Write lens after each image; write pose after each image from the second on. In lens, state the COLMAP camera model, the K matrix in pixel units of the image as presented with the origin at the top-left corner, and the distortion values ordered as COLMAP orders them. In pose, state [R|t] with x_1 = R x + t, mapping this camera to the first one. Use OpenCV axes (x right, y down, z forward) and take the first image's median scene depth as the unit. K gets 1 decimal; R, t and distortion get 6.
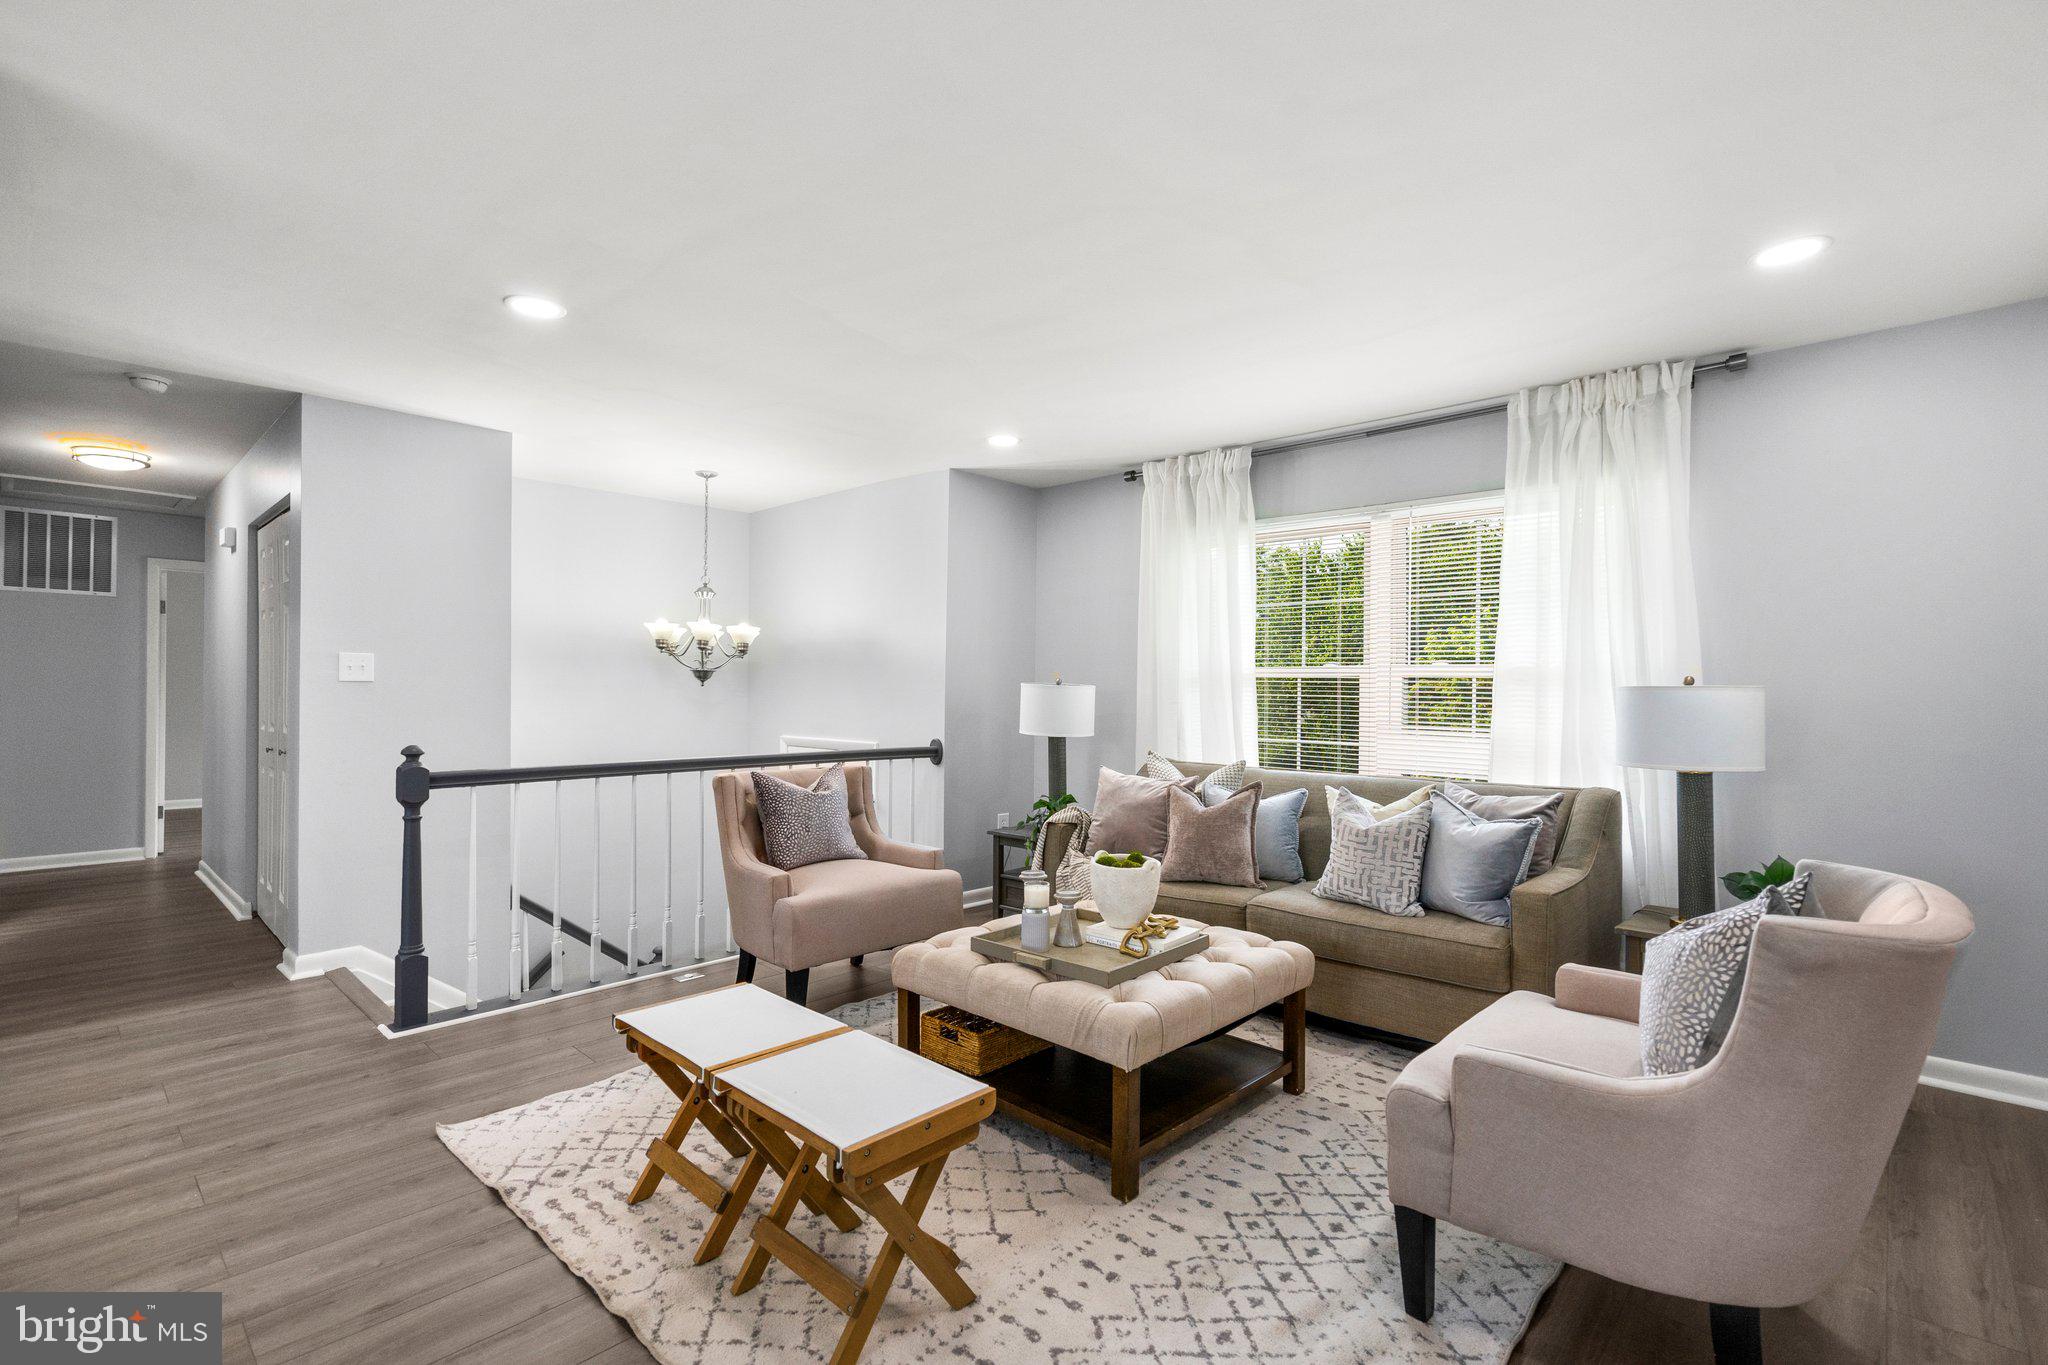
lens RADIAL K [[941.2, 0, 1035.7], [0, 941.2, 684.1], [0, 0, 1]] dist [-0.005143, 0.000321]
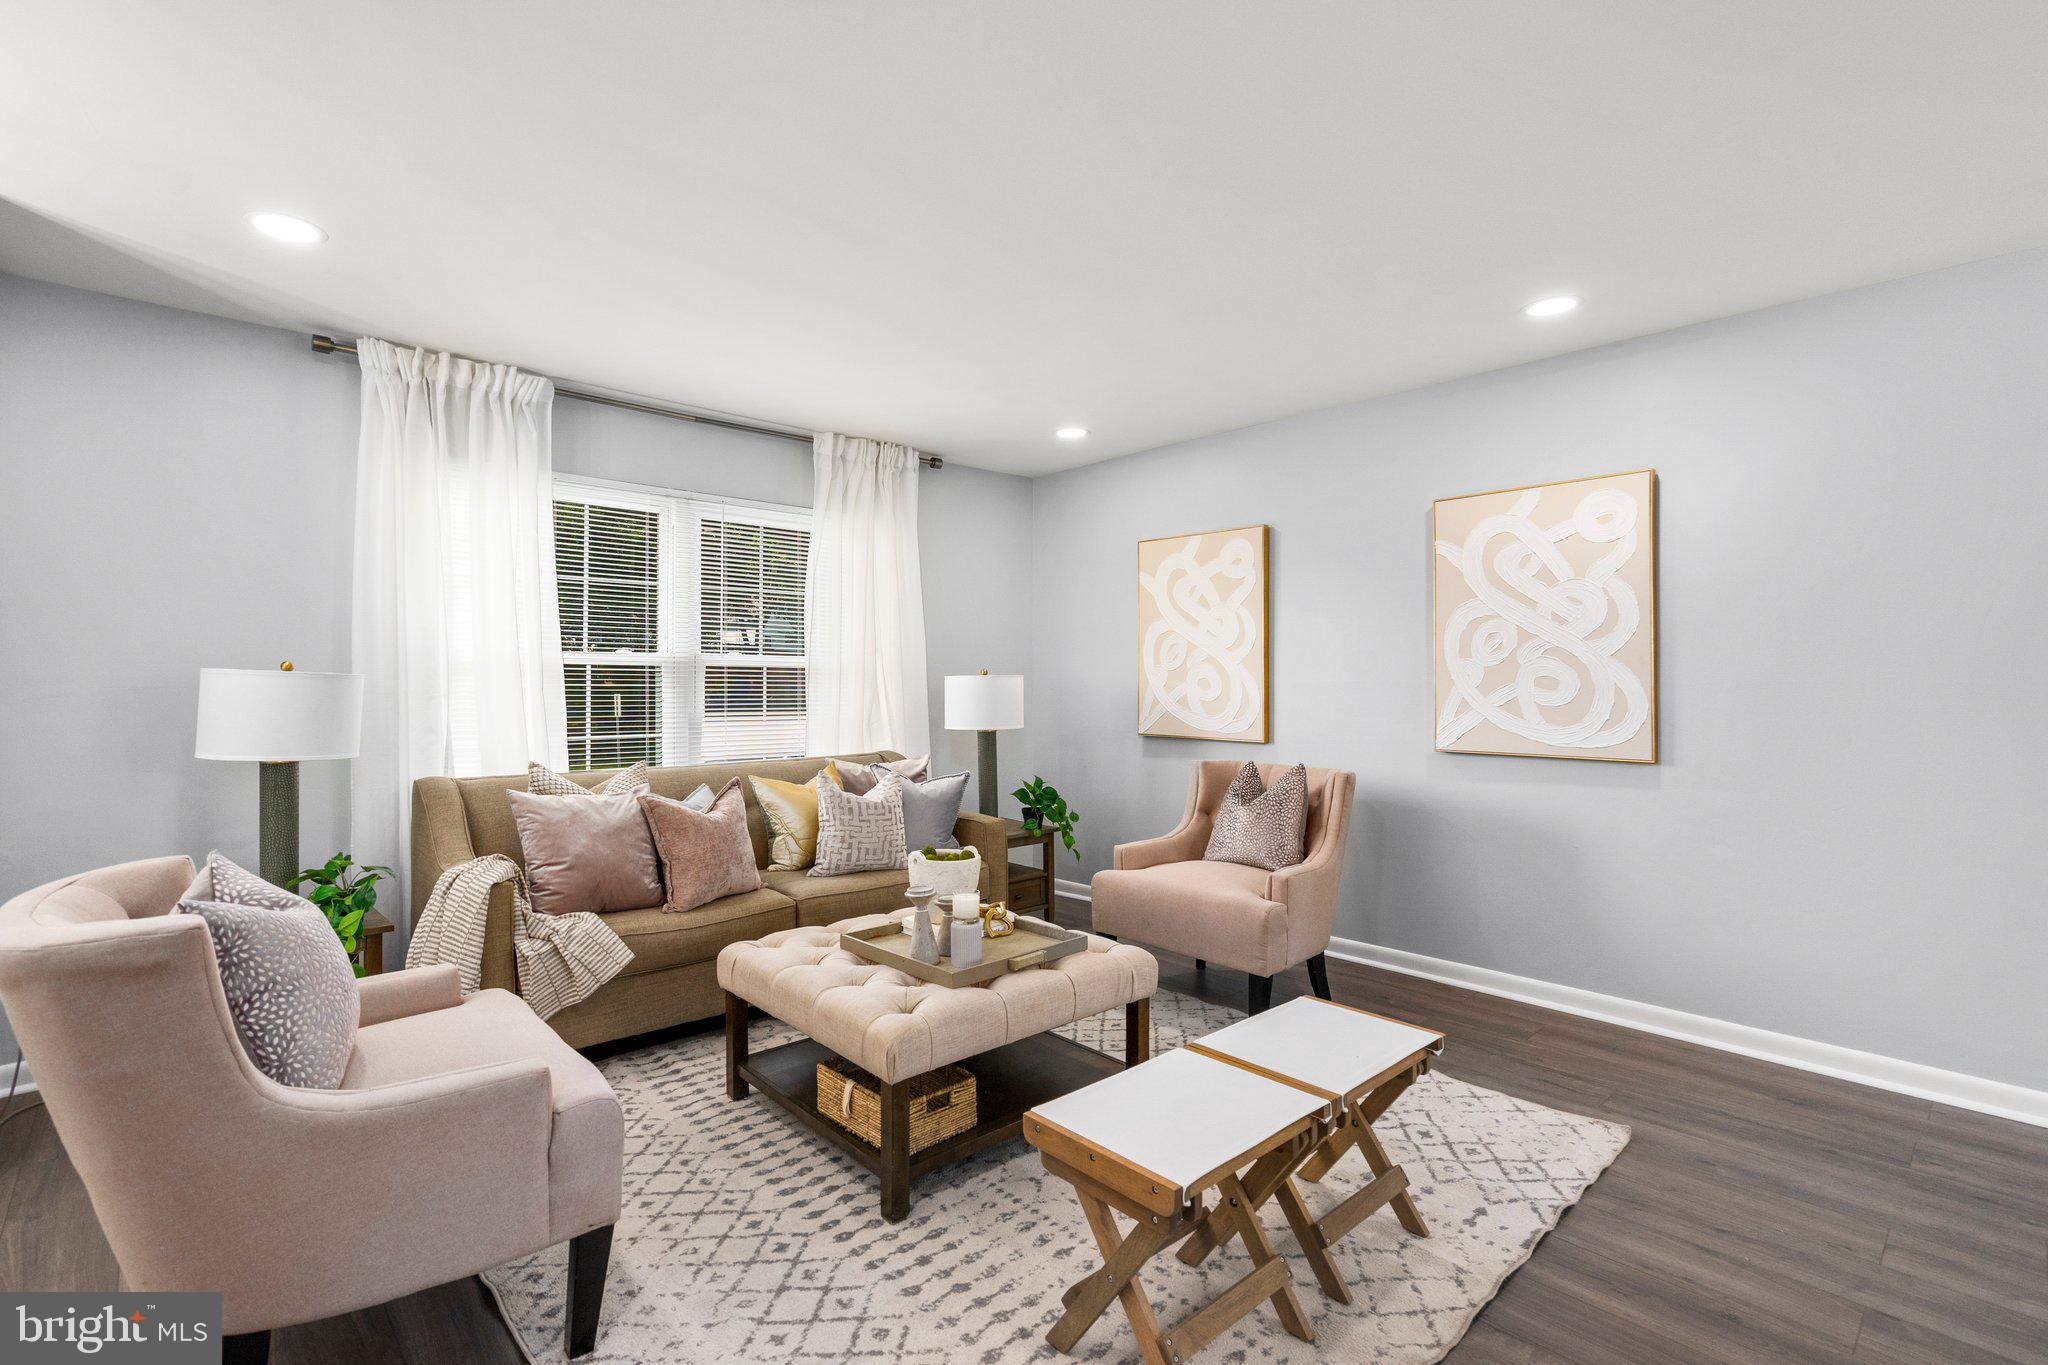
lens RADIAL K [[941.2, 0, 1027.1], [0, 941.2, 679.5], [0, 0, 1]] dist [-0.005143, 0.000321]
pose [[0.085949, -0.005918, 0.996282, -0.618469], [-0.004840, 0.999968, 0.006358, -0.000889], [-0.996288, -0.005369, 0.085917, 0.588229]]
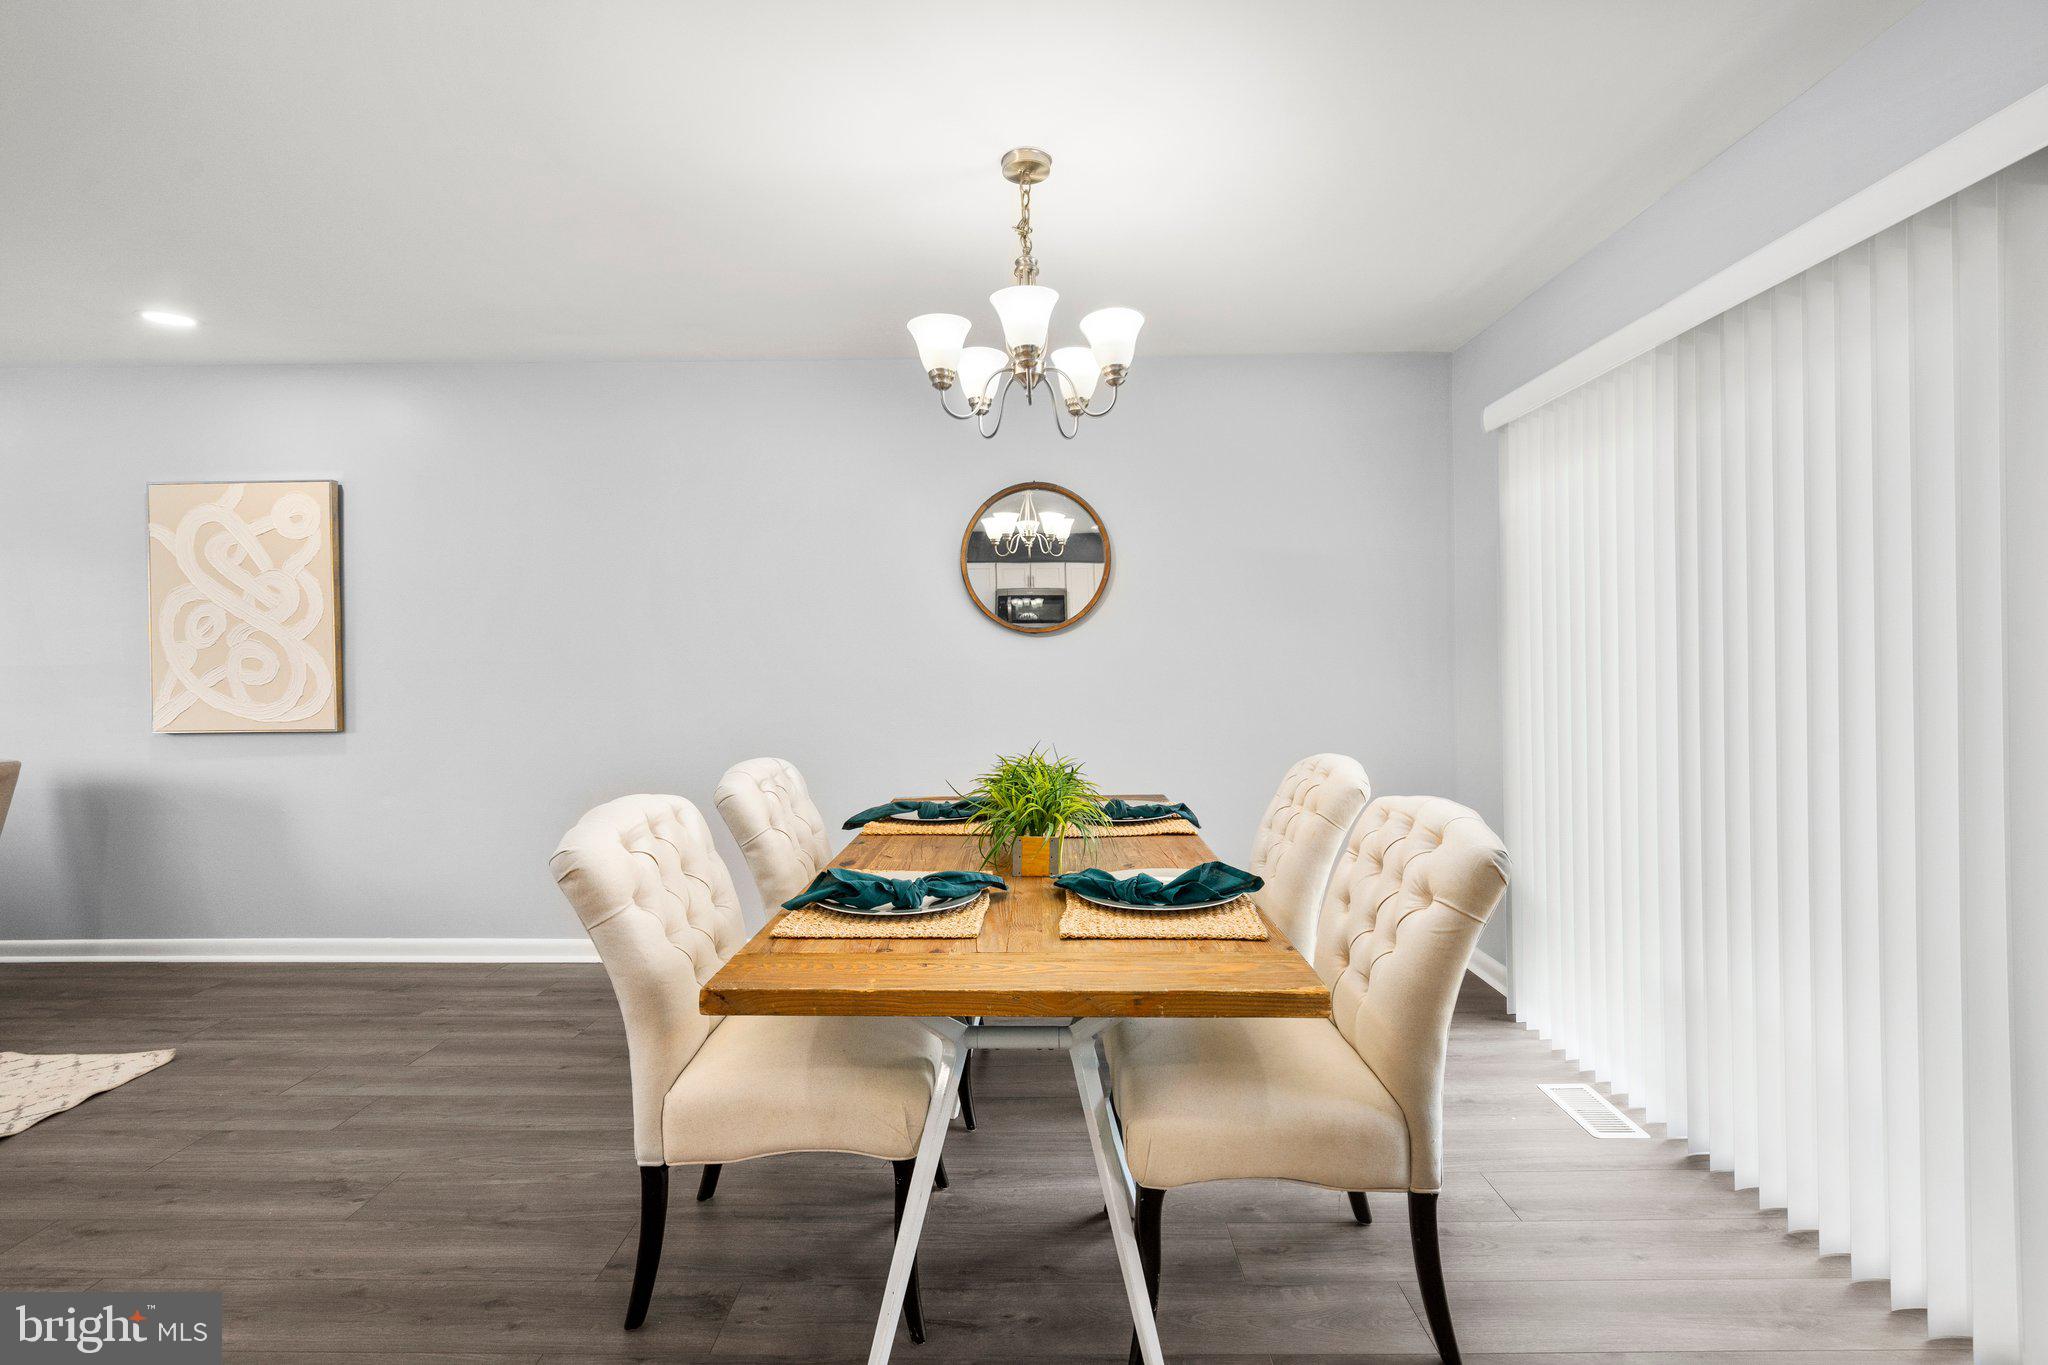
lens RADIAL K [[941.2, 0, 1023.2], [0, 941.2, 660.0], [0, 0, 1]] dist [-0.005143, 0.000321]
pose [[-0.667601, -0.004205, 0.744508, -0.807137], [0.001398, 0.999975, 0.006902, -0.002805], [-0.744518, 0.005648, -0.667578, 0.375846]]
